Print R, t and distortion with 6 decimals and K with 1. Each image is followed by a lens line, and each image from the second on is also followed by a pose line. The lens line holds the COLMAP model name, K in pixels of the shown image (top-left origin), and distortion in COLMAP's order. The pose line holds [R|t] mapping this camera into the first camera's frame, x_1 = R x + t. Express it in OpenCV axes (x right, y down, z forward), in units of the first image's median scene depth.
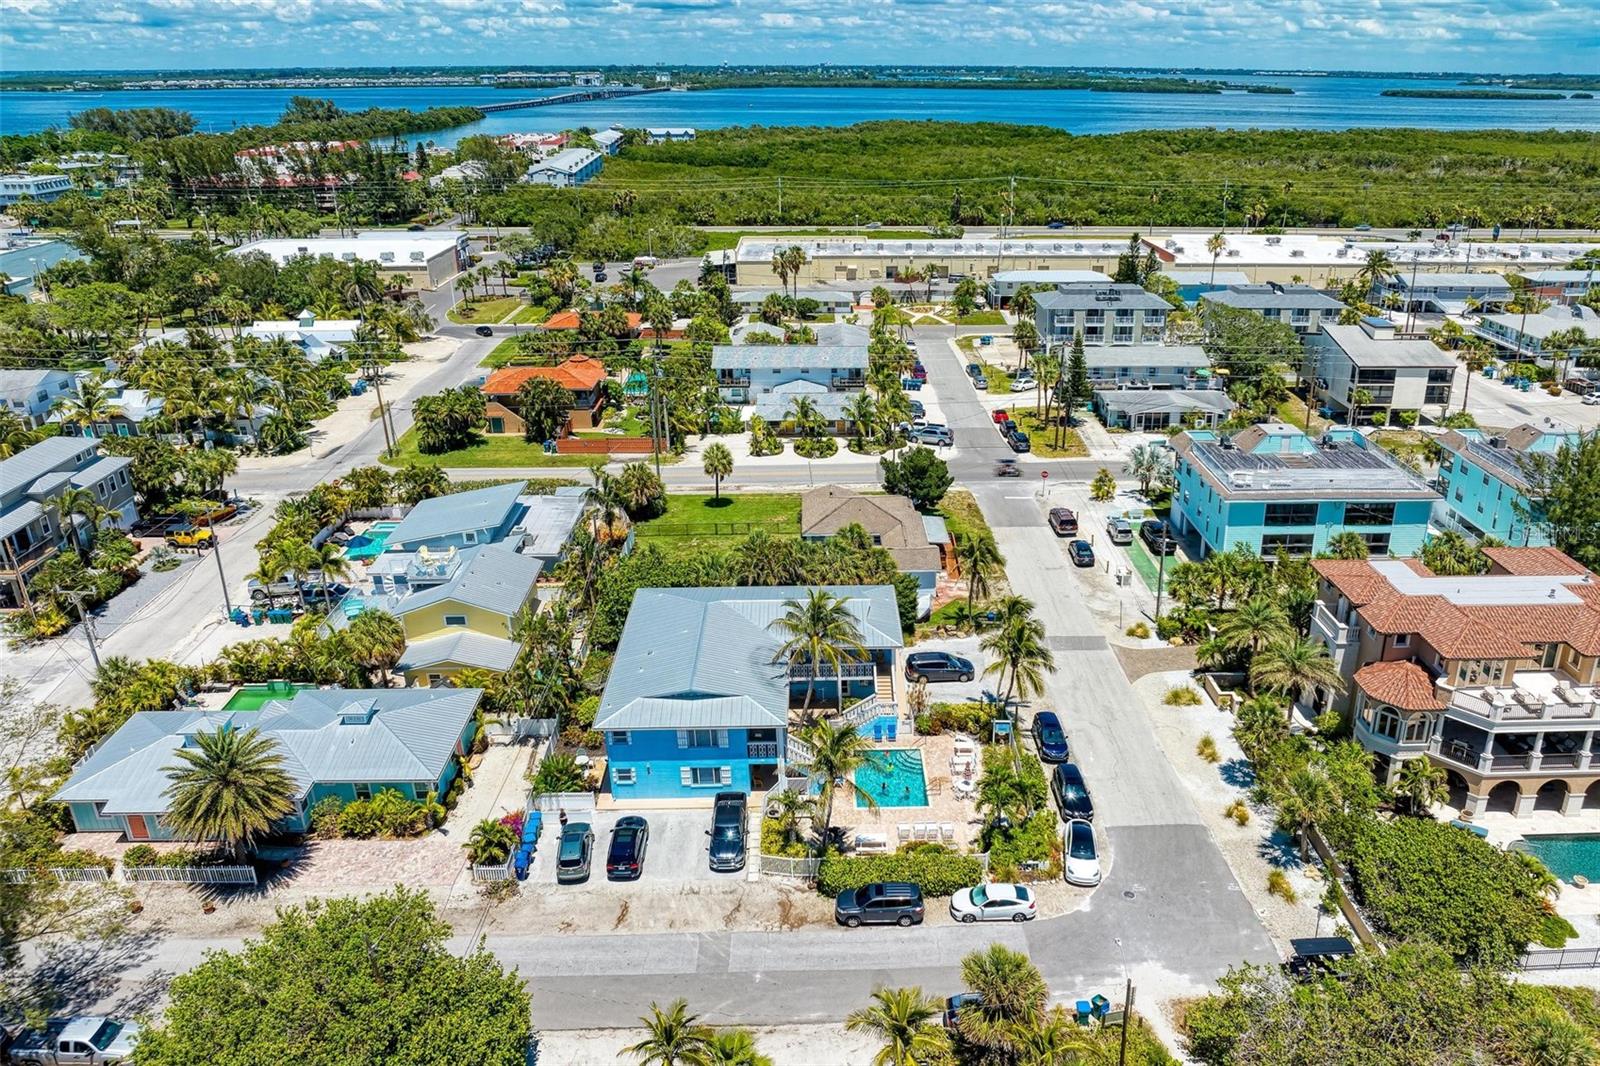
lens RADIAL K [[1263.7, 0, 800.0], [0, 1263.7, 533.0], [0, 0, 1]] dist [-0.042016, -0.007566]
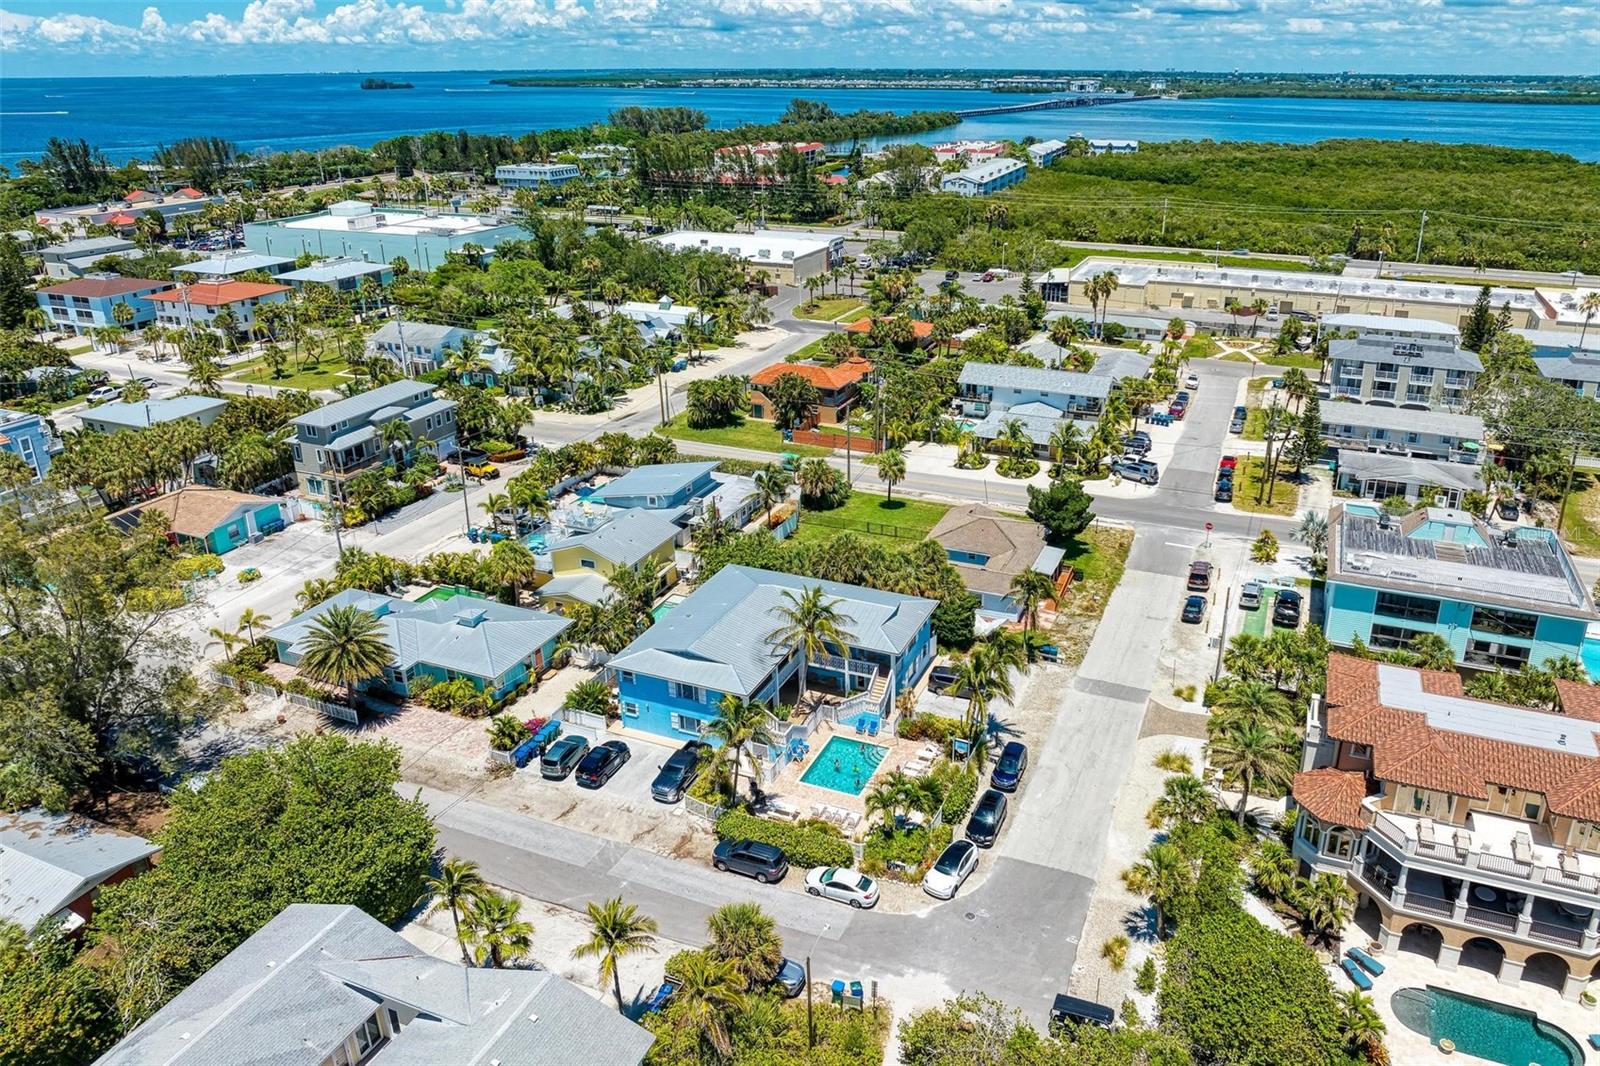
lens RADIAL K [[1263.7, 0, 800.0], [0, 1263.7, 533.0], [0, 0, 1]] dist [-0.042016, -0.007566]
pose [[0.890640, 0.157771, -0.426461, 0.307456], [-0.153640, 0.987132, 0.044323, -0.033336], [0.427967, 0.026046, 0.903419, -0.020338]]
